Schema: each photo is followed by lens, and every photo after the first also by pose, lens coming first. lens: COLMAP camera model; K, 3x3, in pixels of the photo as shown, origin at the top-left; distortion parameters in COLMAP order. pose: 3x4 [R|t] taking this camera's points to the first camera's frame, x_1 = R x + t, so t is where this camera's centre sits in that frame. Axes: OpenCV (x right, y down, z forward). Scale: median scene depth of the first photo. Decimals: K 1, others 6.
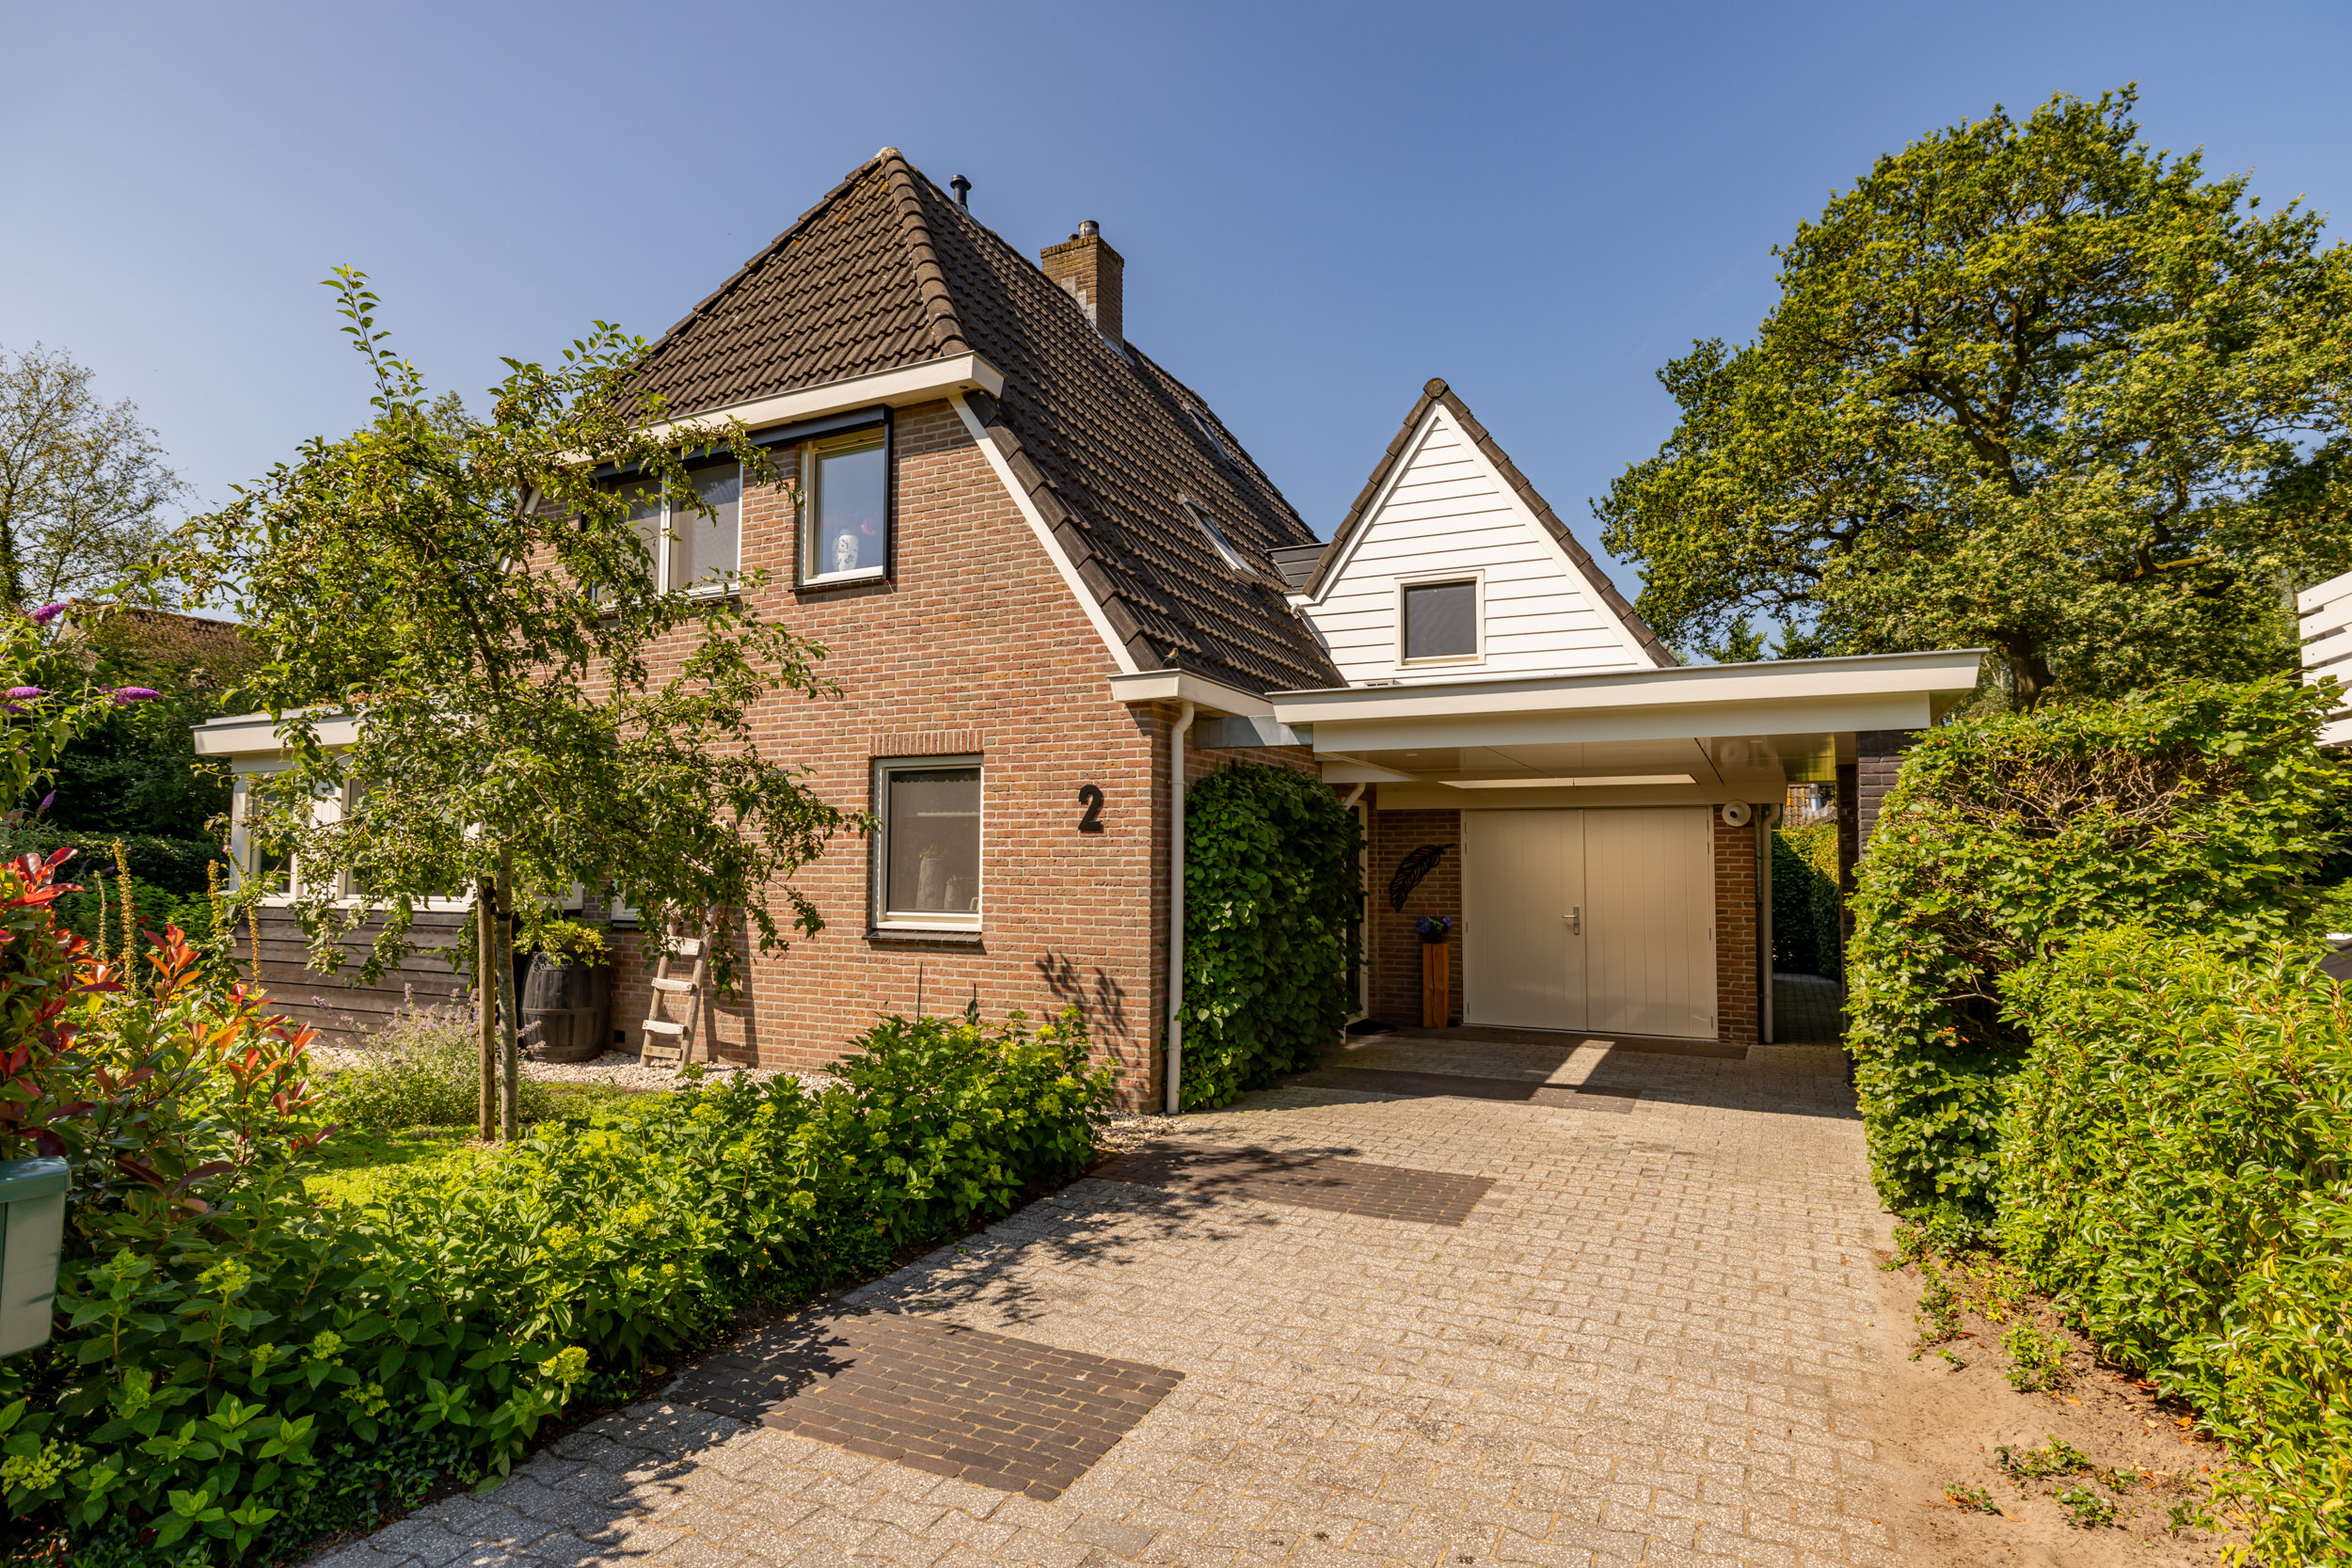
lens RADIAL K [[1222.8, 0, 1167.4], [0, 1222.8, 796.6], [0, 0, 1]] dist [-0.006067, 0.004119]
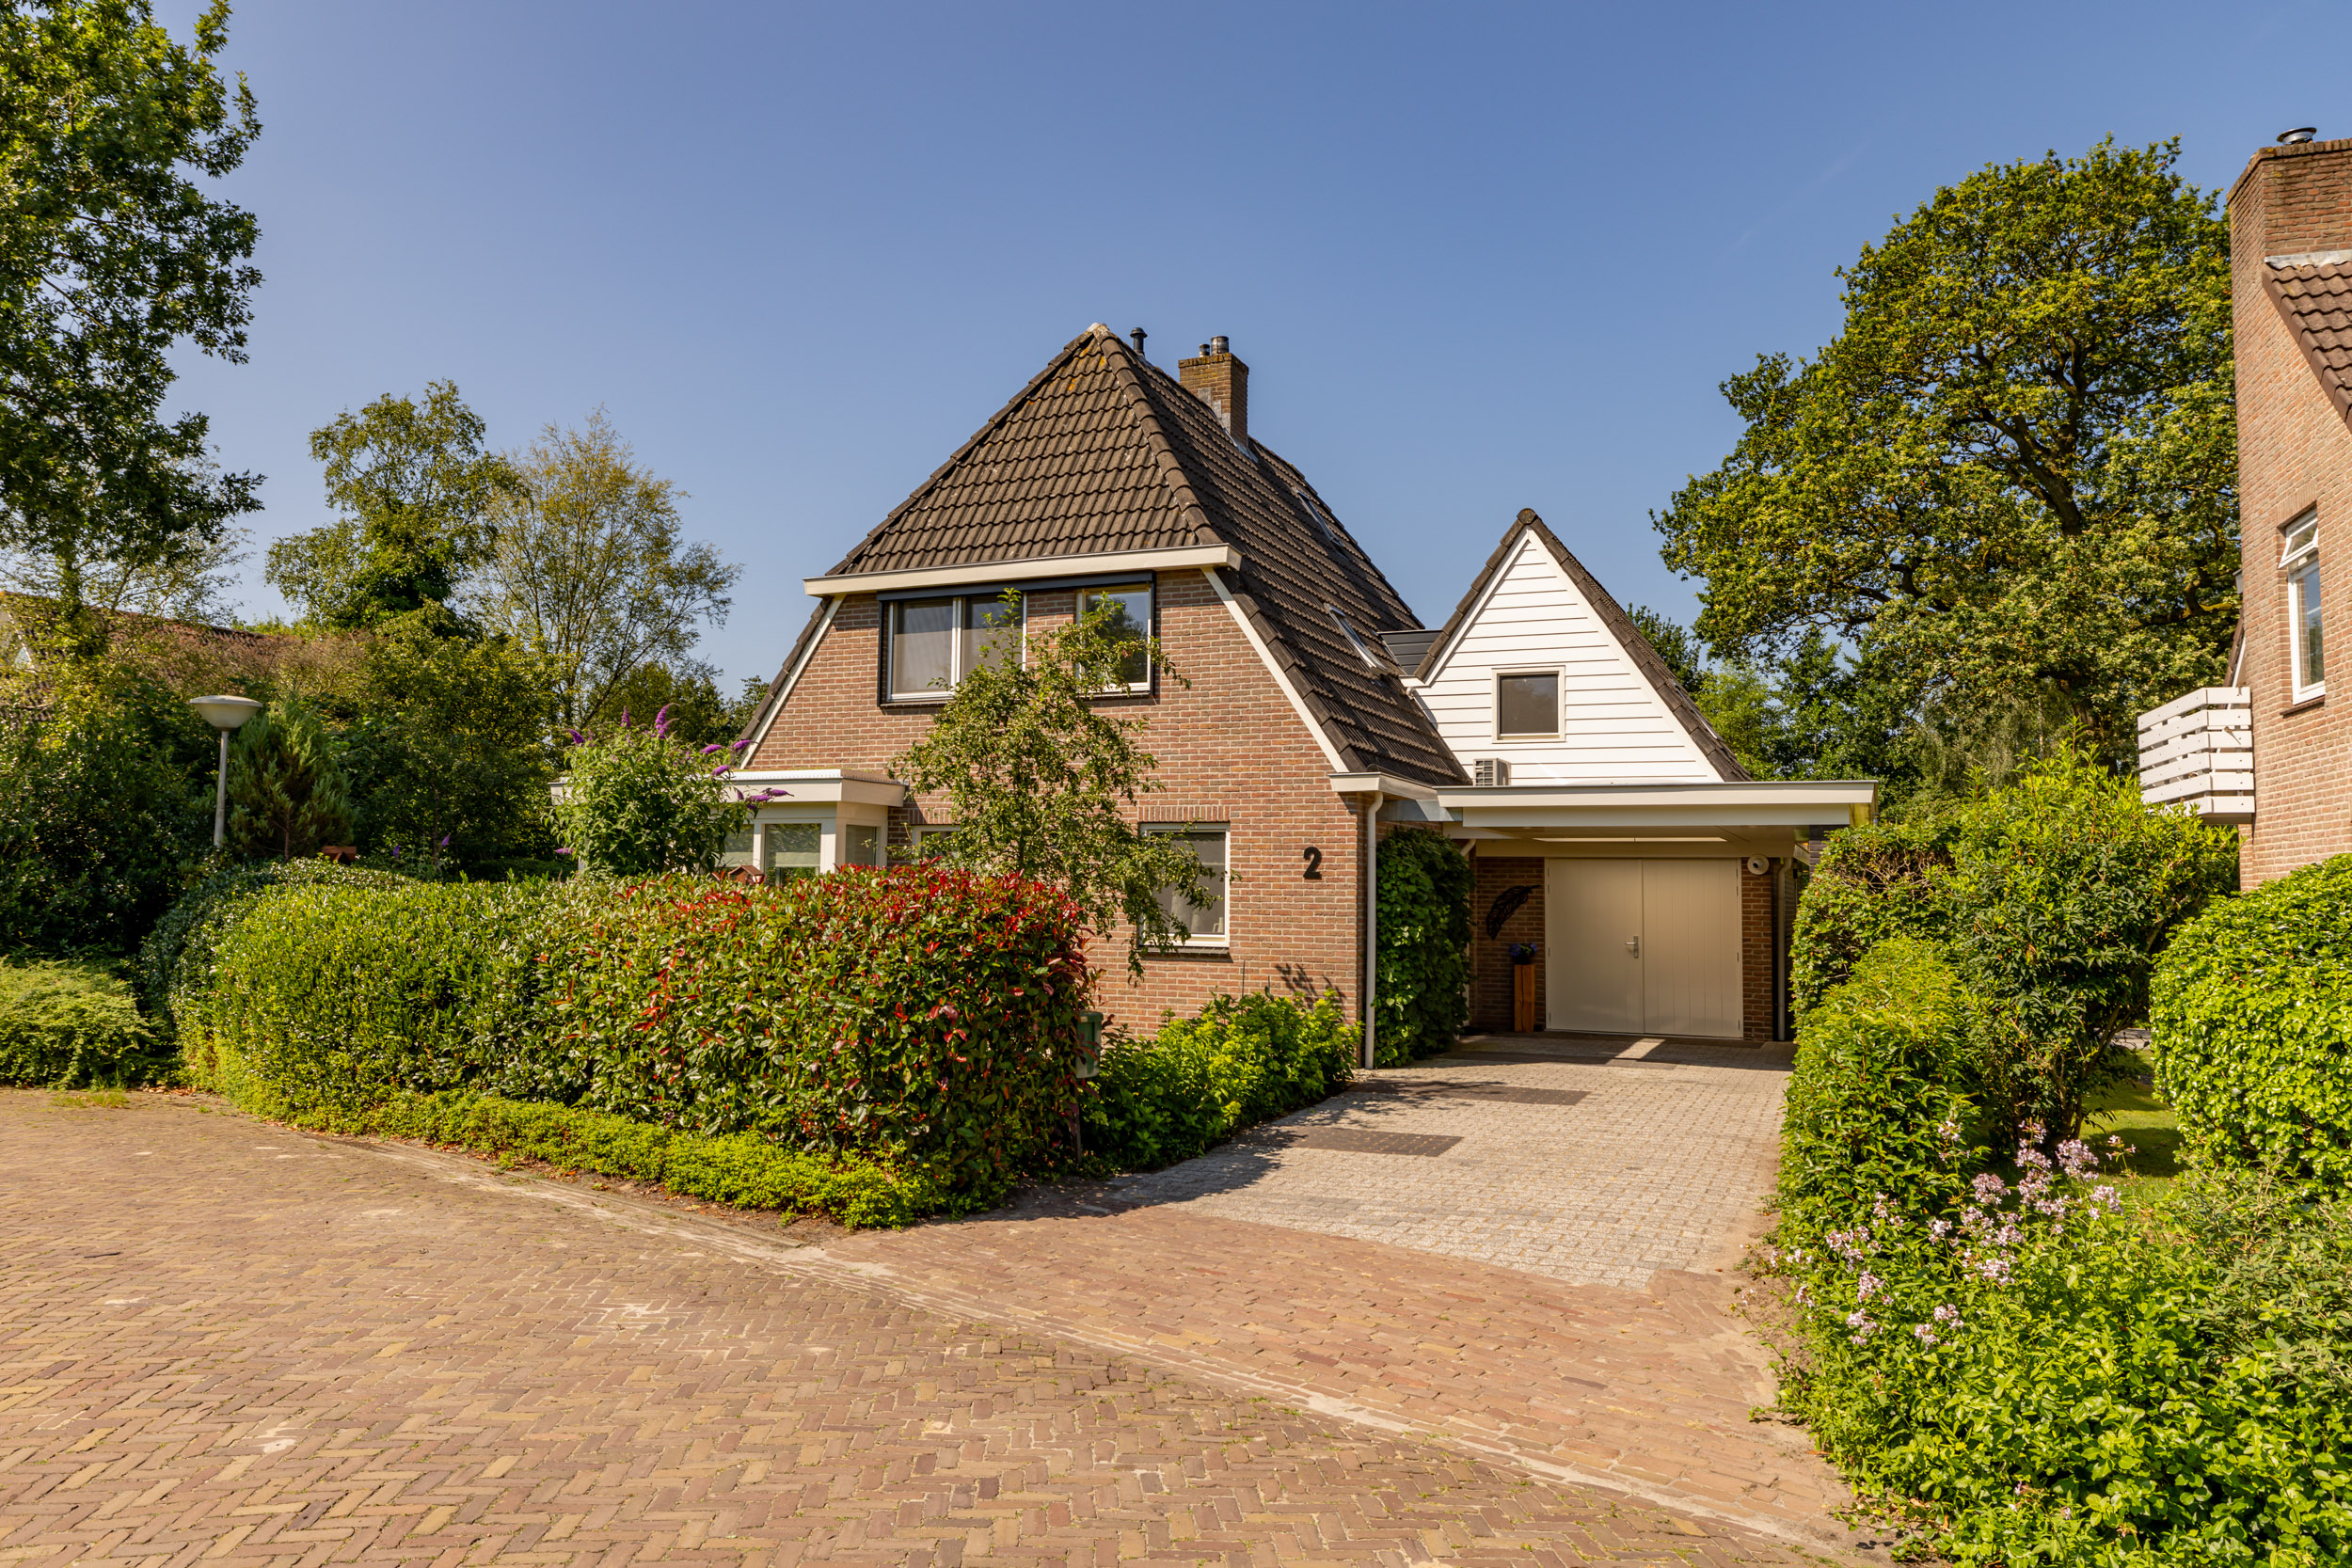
lens RADIAL K [[1647.5, 0, 1172.6], [0, 1647.5, 783.8], [0, 0, 1]] dist [0.011883, -0.019801]
pose [[0.998567, 0.010791, 0.052419, -0.223668], [-0.010239, 0.999889, -0.010794, -0.041636], [-0.052529, 0.010242, 0.998567, -0.647286]]
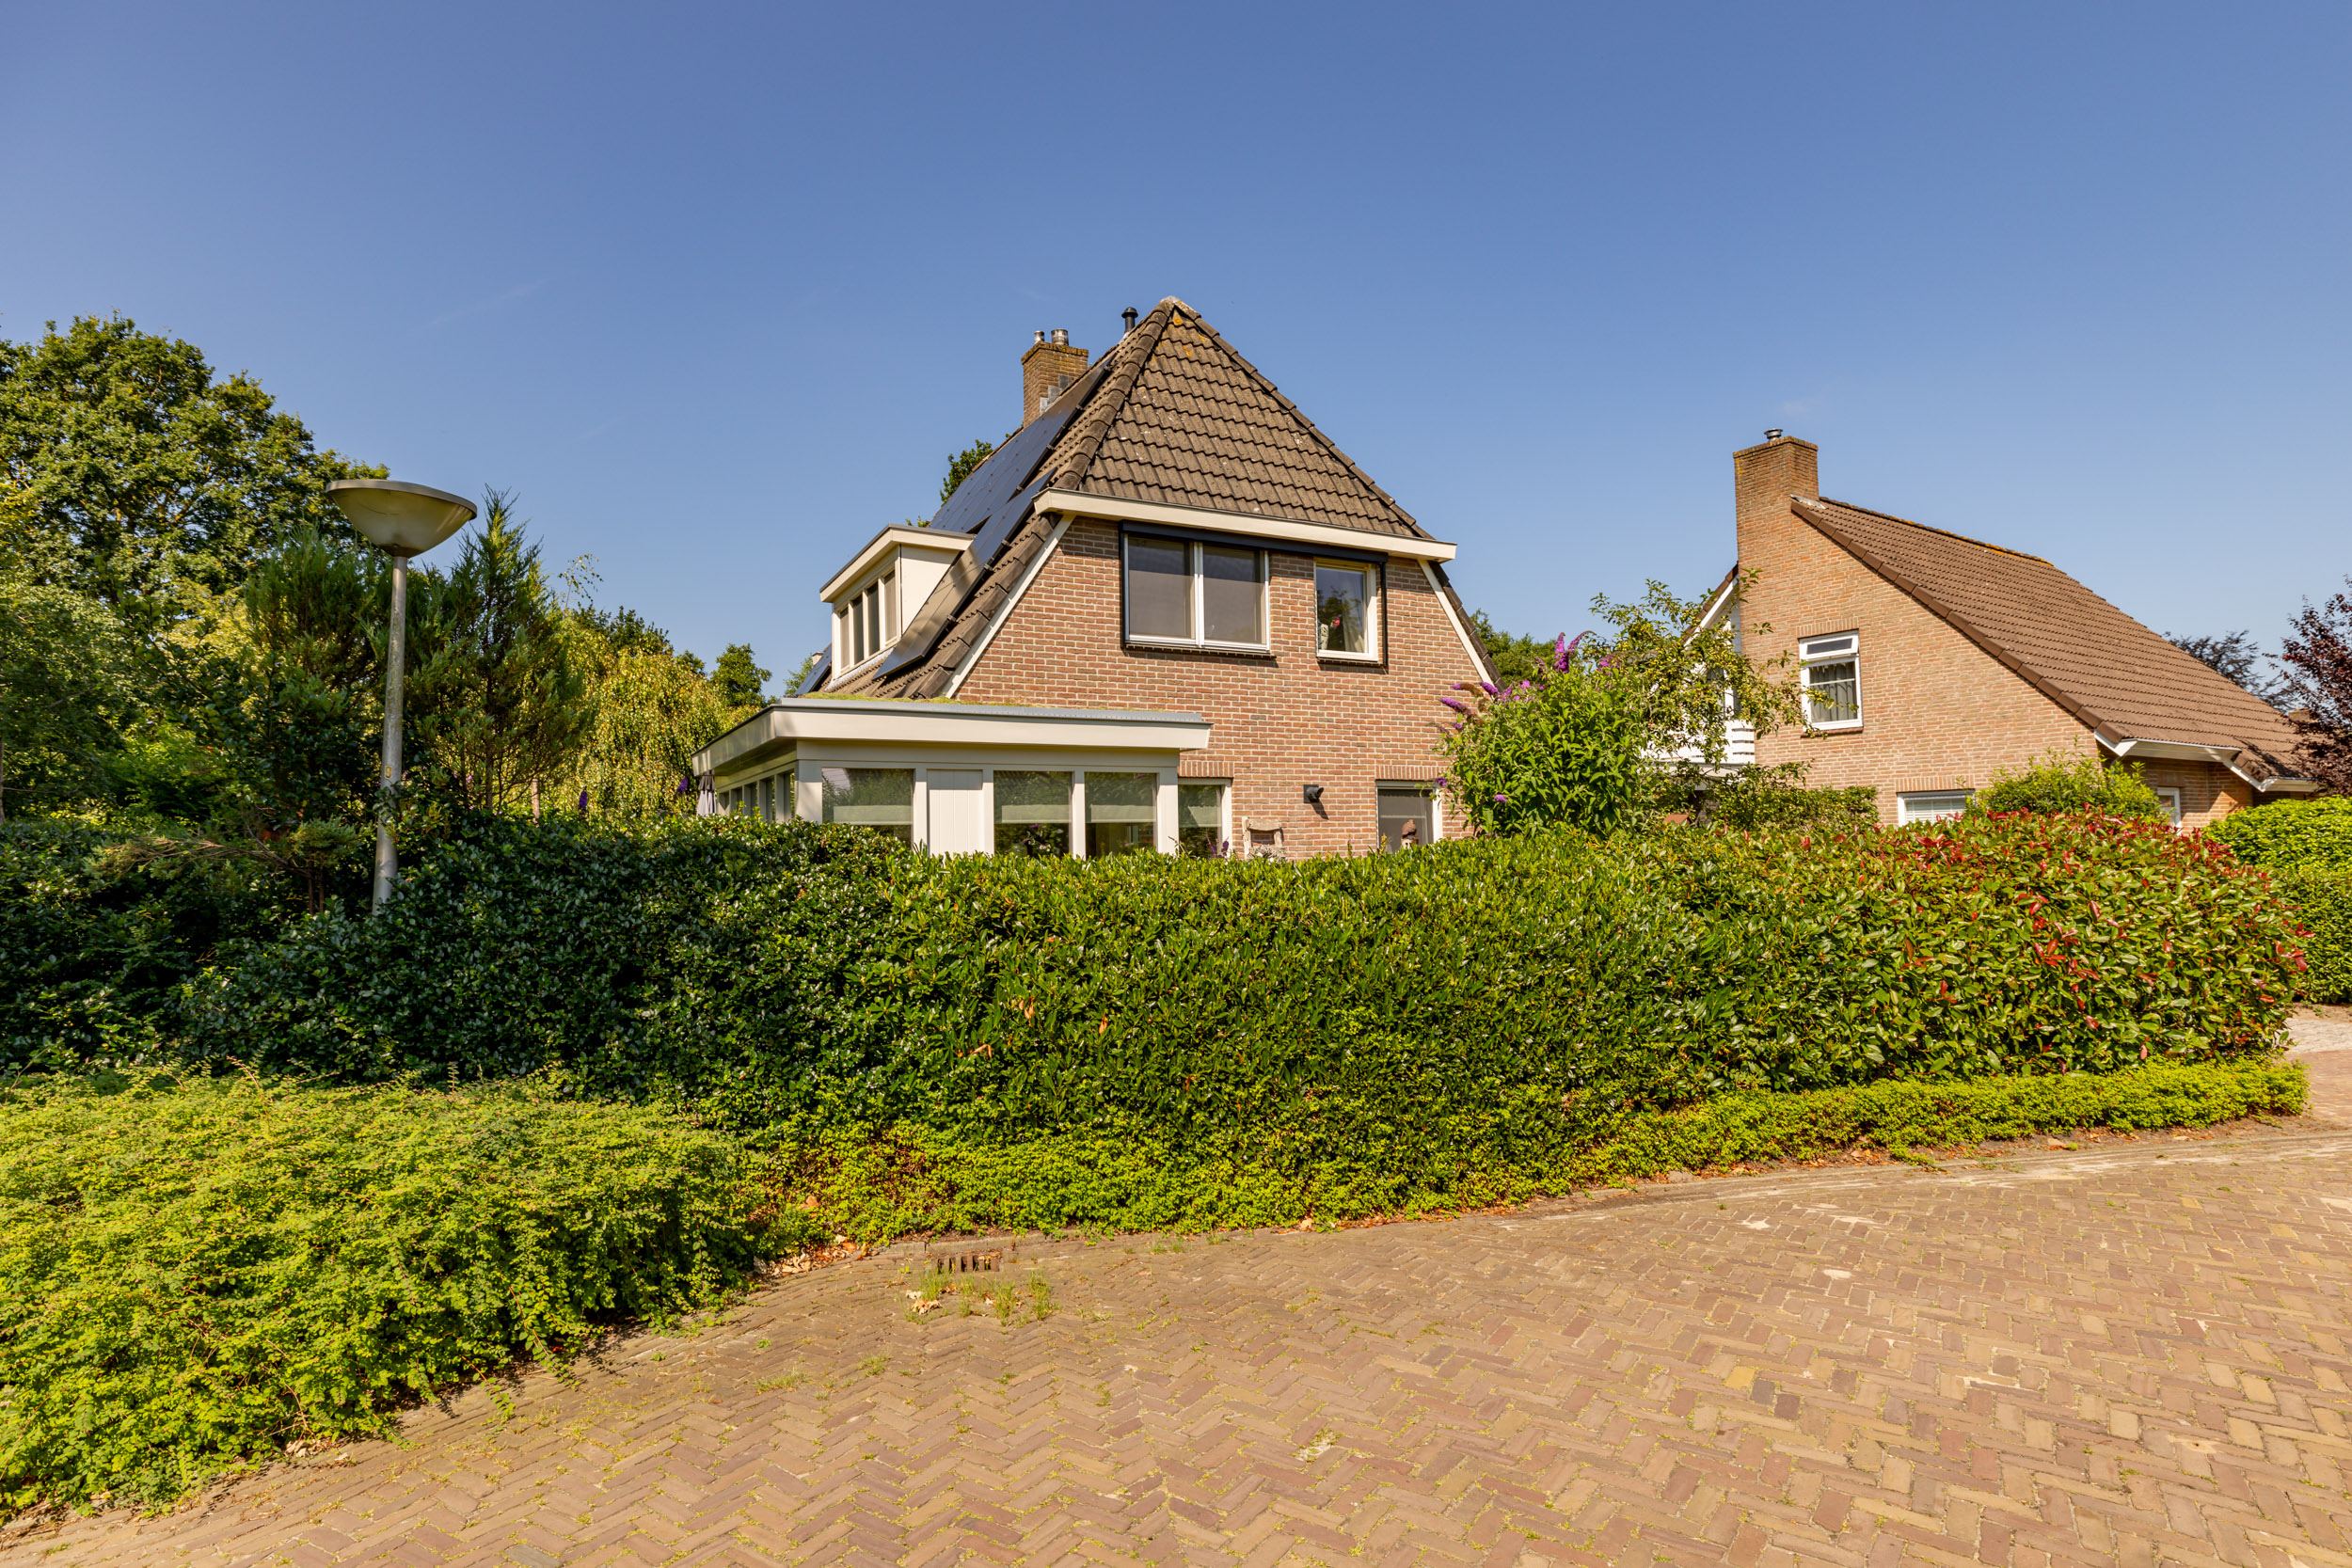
lens RADIAL K [[1222.8, 0, 1170.8], [0, 1222.8, 790.8], [0, 0, 1]] dist [-0.006067, 0.004119]
pose [[0.558572, 0.024188, 0.829103, -1.227813], [-0.028212, 0.999550, -0.010154, 0.003613], [-0.828976, -0.017719, 0.559003, 0.260723]]
